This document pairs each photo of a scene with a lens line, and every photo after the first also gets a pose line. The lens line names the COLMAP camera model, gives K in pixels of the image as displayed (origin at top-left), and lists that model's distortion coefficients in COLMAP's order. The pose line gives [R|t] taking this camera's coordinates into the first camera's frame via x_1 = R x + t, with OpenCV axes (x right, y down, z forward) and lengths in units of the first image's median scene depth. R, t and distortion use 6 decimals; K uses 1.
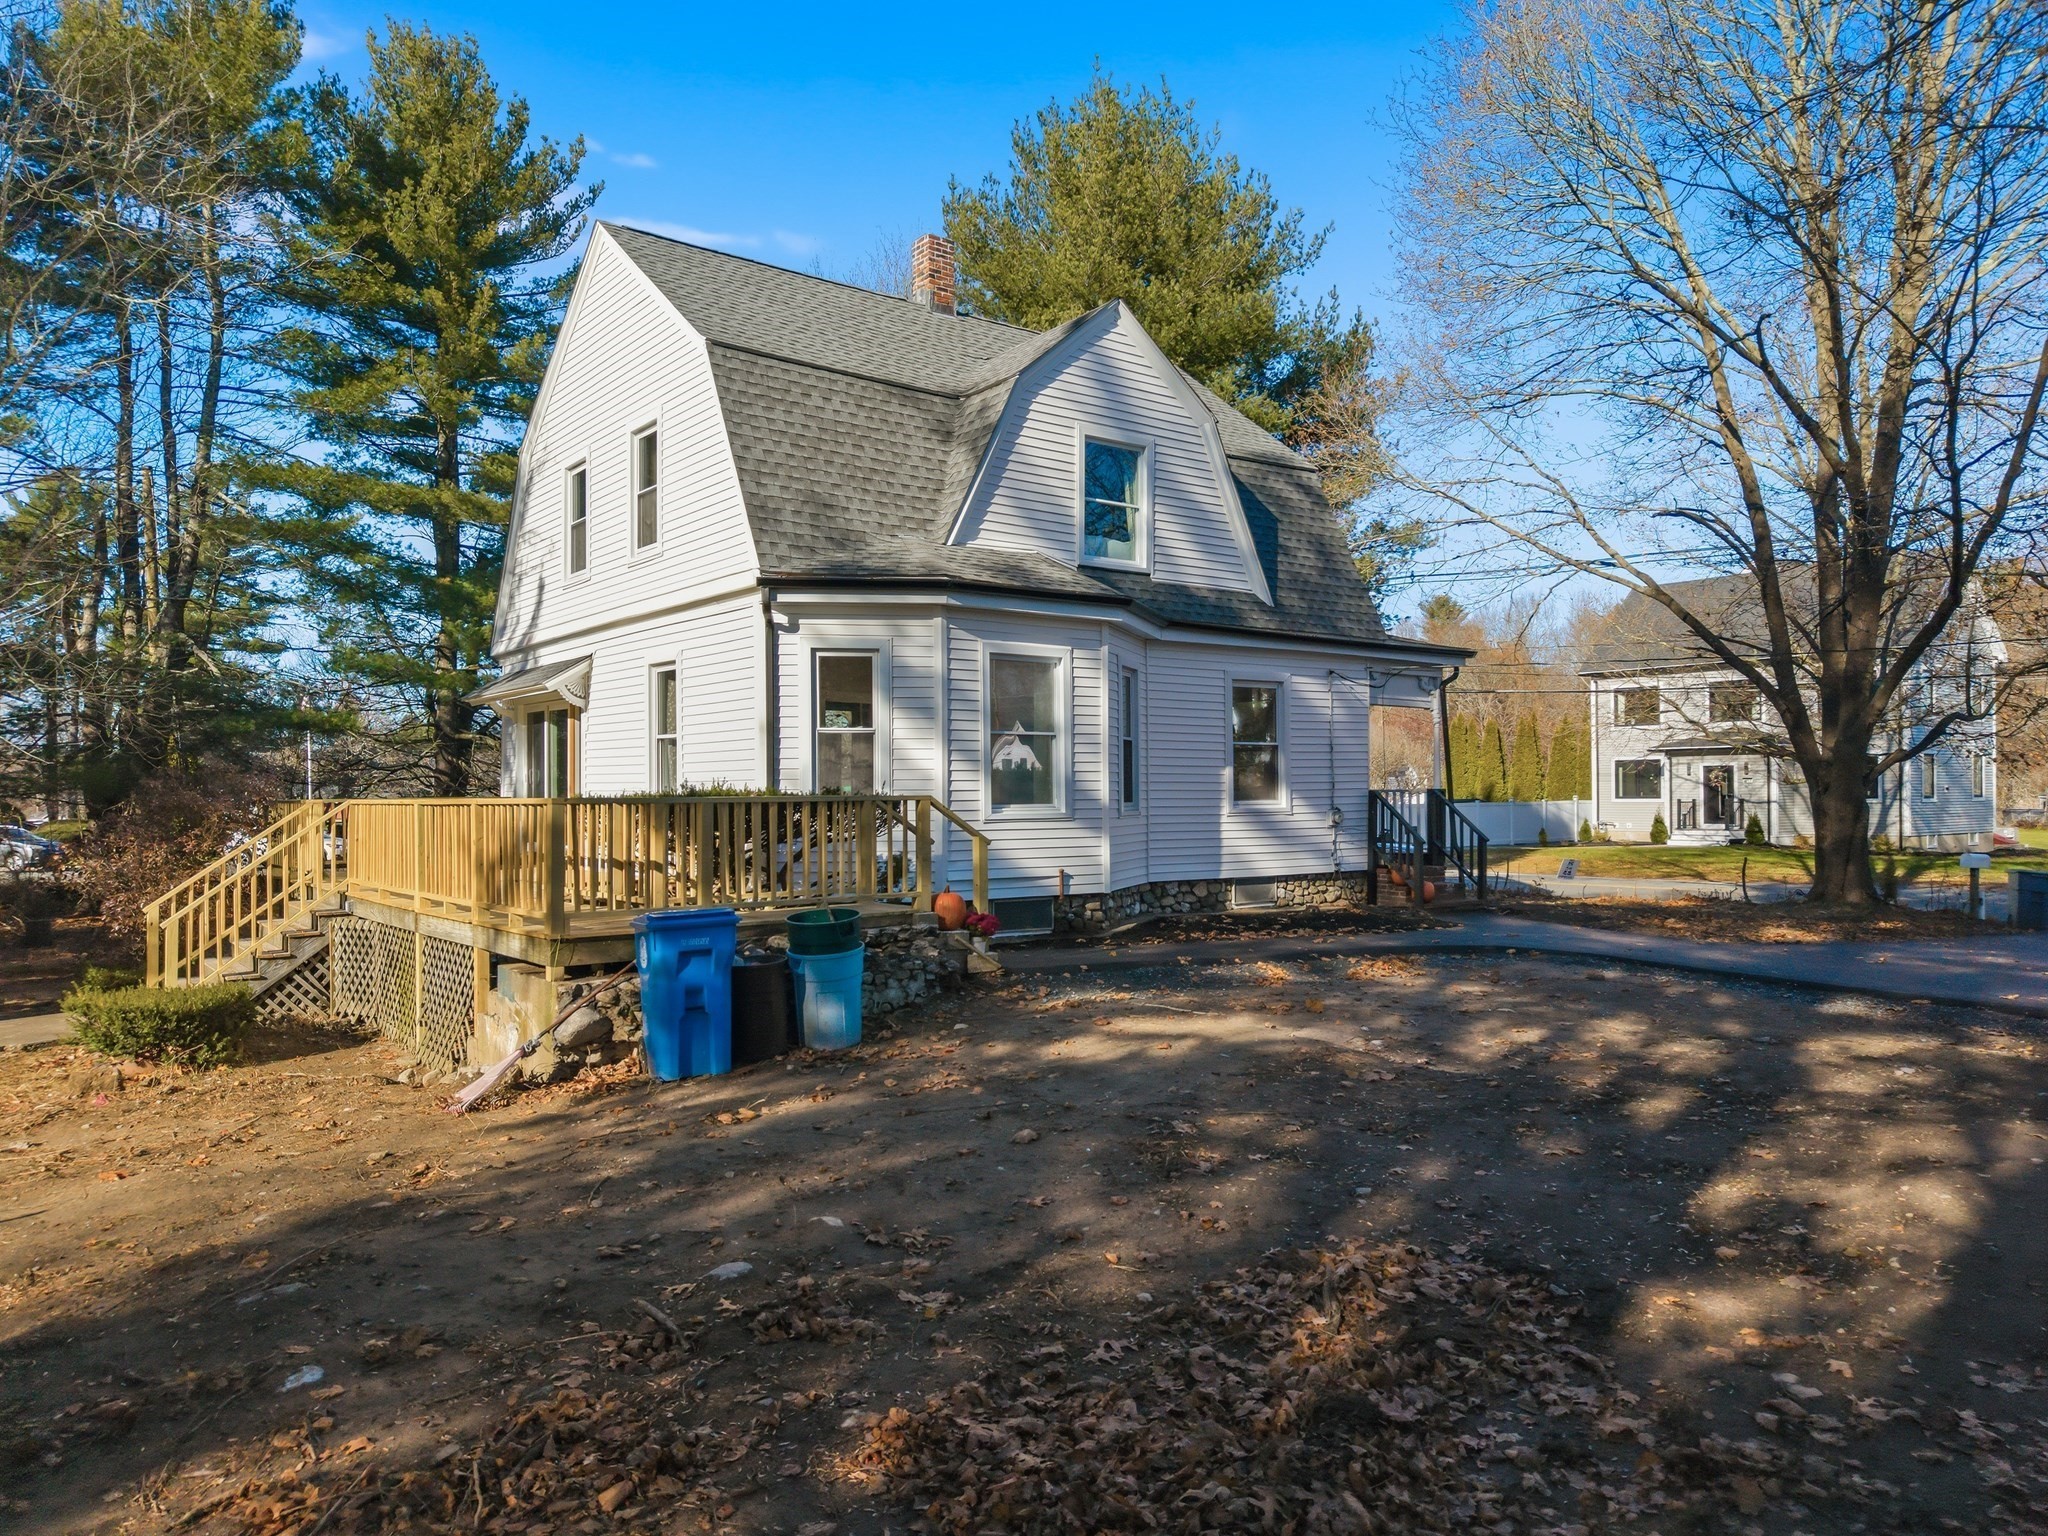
lens RADIAL K [[1385.4, 0, 1024.0], [0, 1385.4, 768.0], [0, 0, 1]] dist [0.013809, -0.025921]
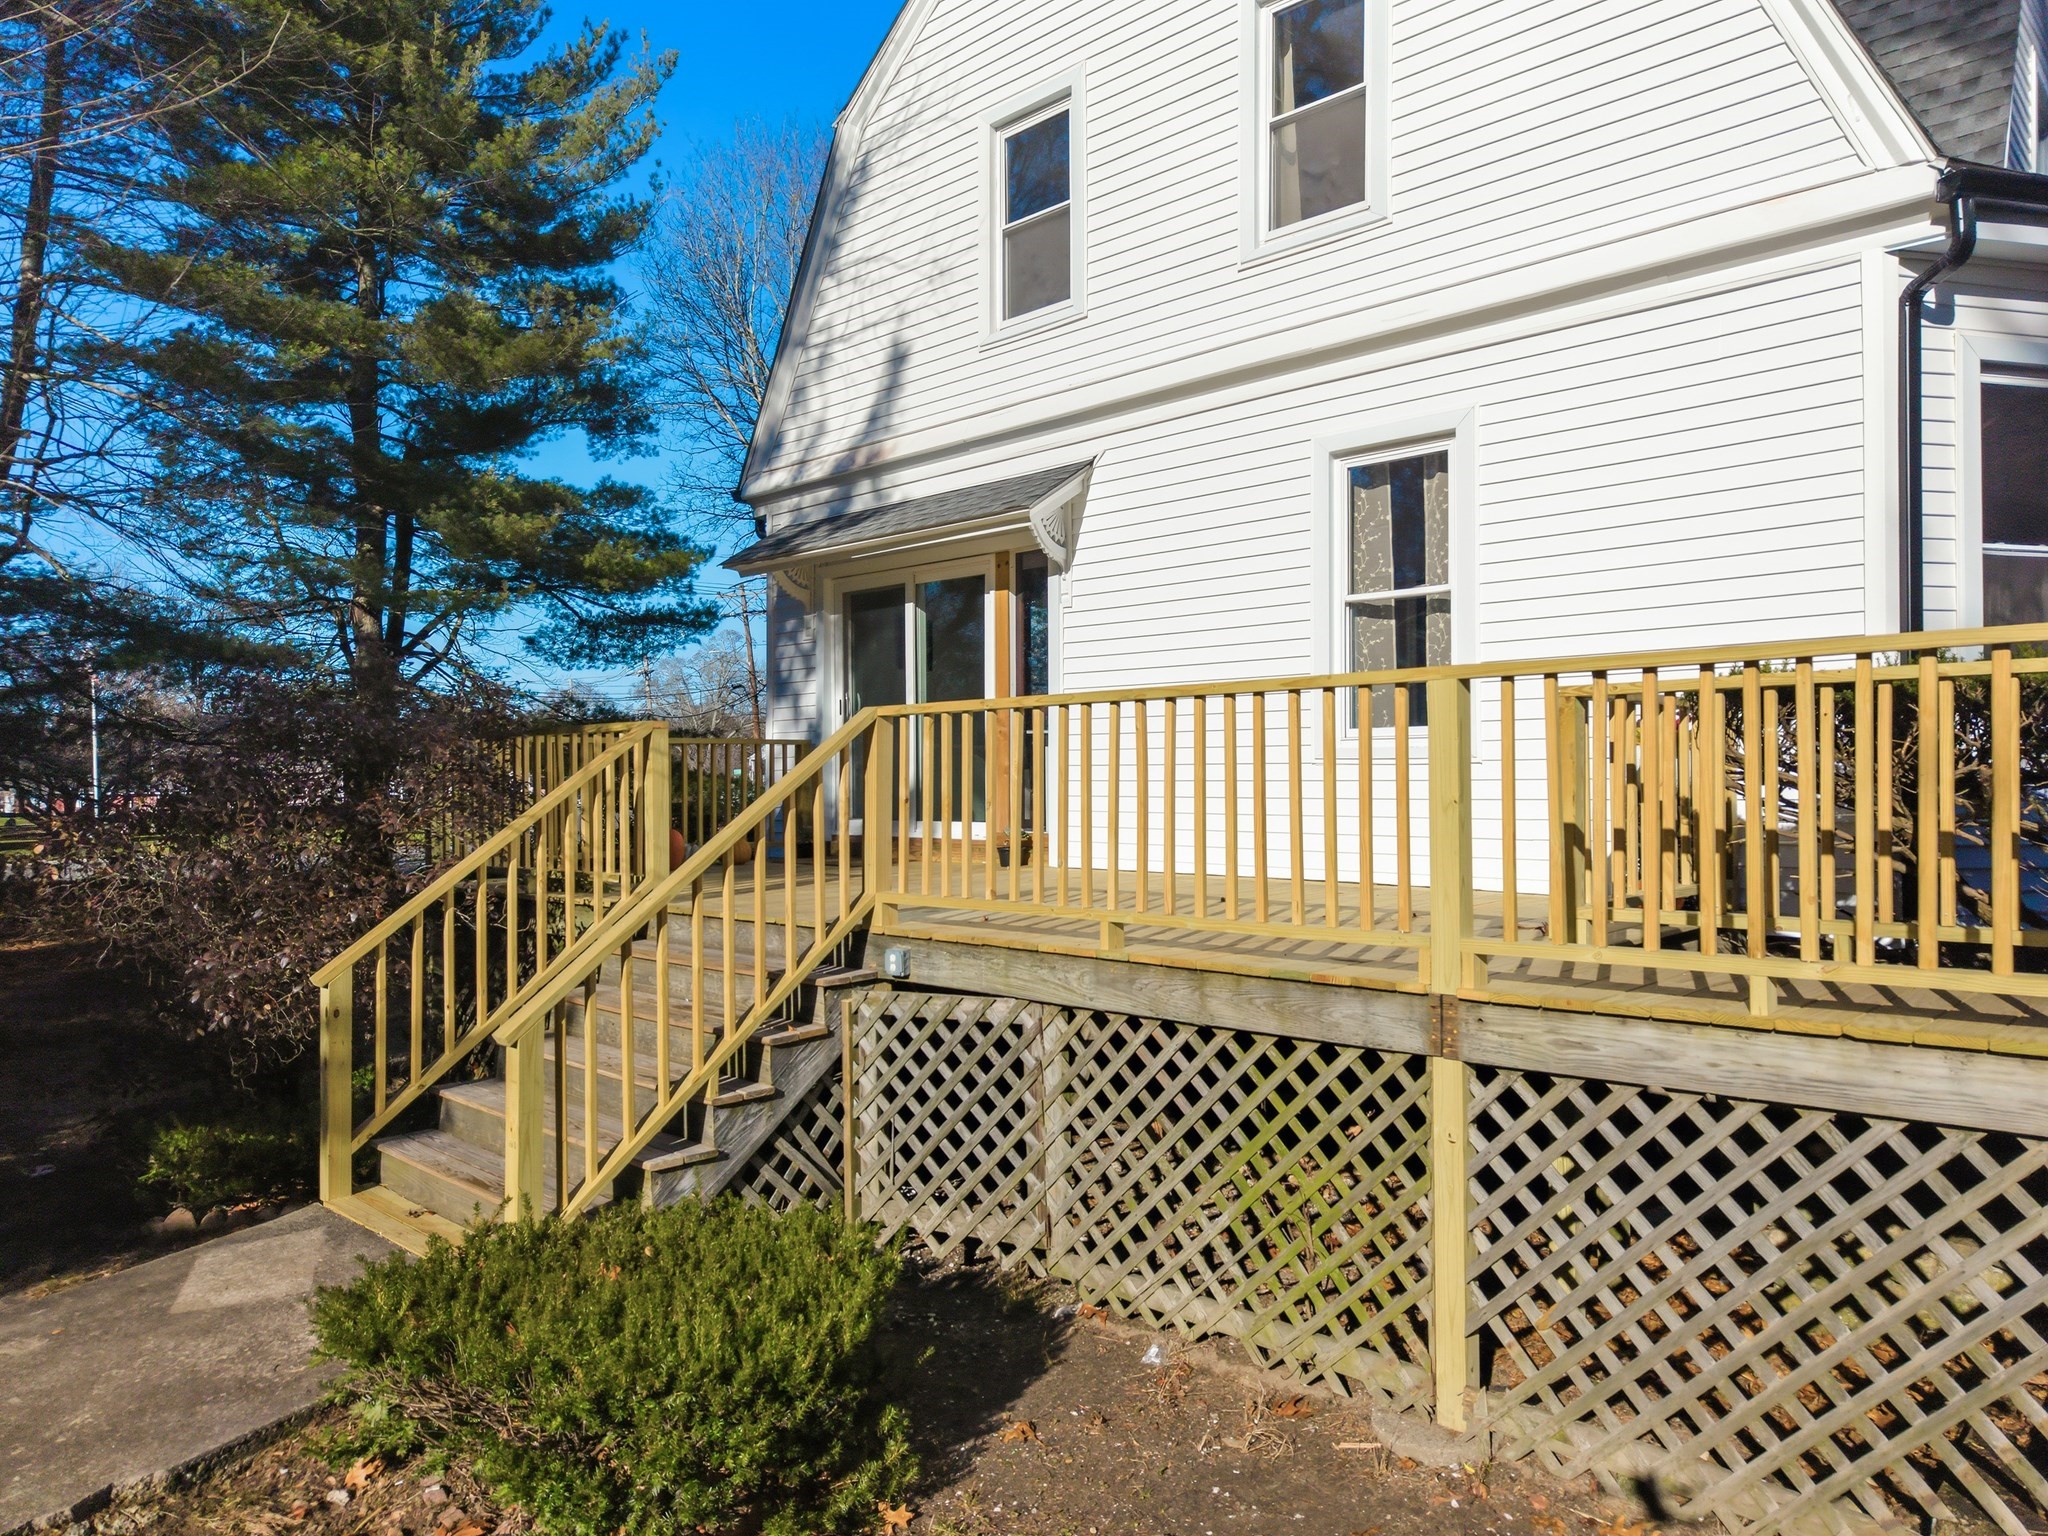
lens RADIAL K [[1385.4, 0, 1024.0], [0, 1385.4, 768.0], [0, 0, 1]] dist [0.013809, -0.025921]
pose [[0.987217, -0.009412, 0.159104, -0.473347], [0.007789, 0.999911, 0.010821, 0.033866], [-0.159192, -0.009443, 0.987203, 0.538967]]
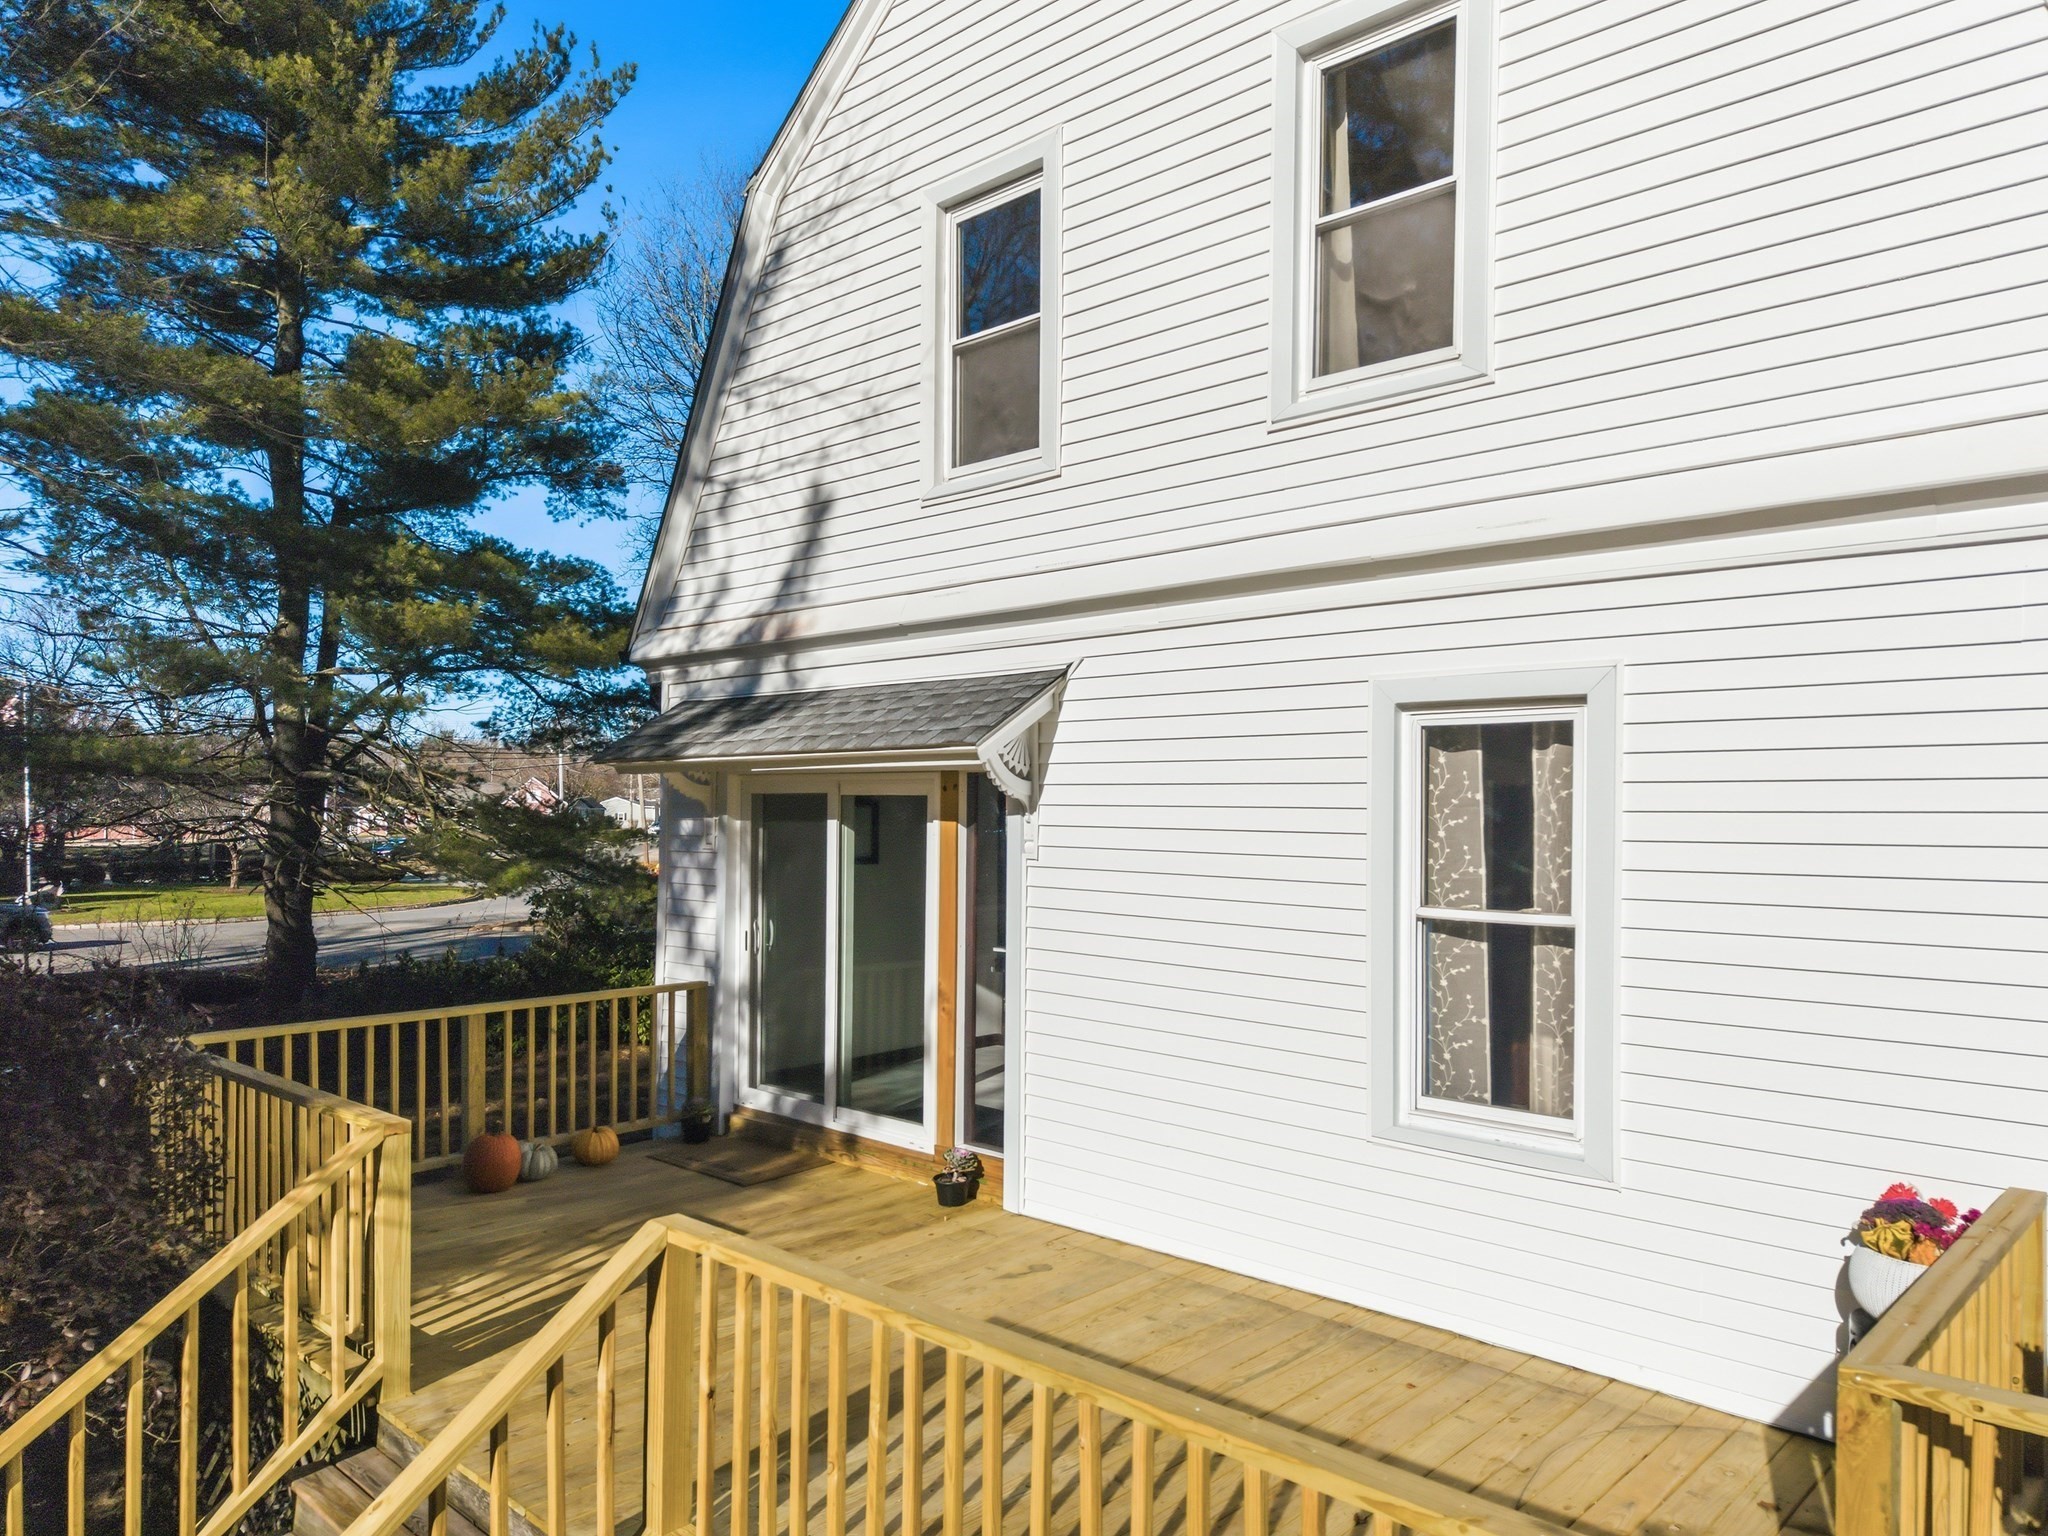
lens RADIAL K [[1428.5, 0, 1038.6], [0, 1428.5, 792.8], [0, 0, 1]] dist [0.010985, -0.024598]
pose [[0.987549, 0.002110, 0.157299, -0.427131], [-0.004070, 0.999918, 0.012141, -0.058887], [-0.157261, -0.012630, 0.987476, 0.681254]]
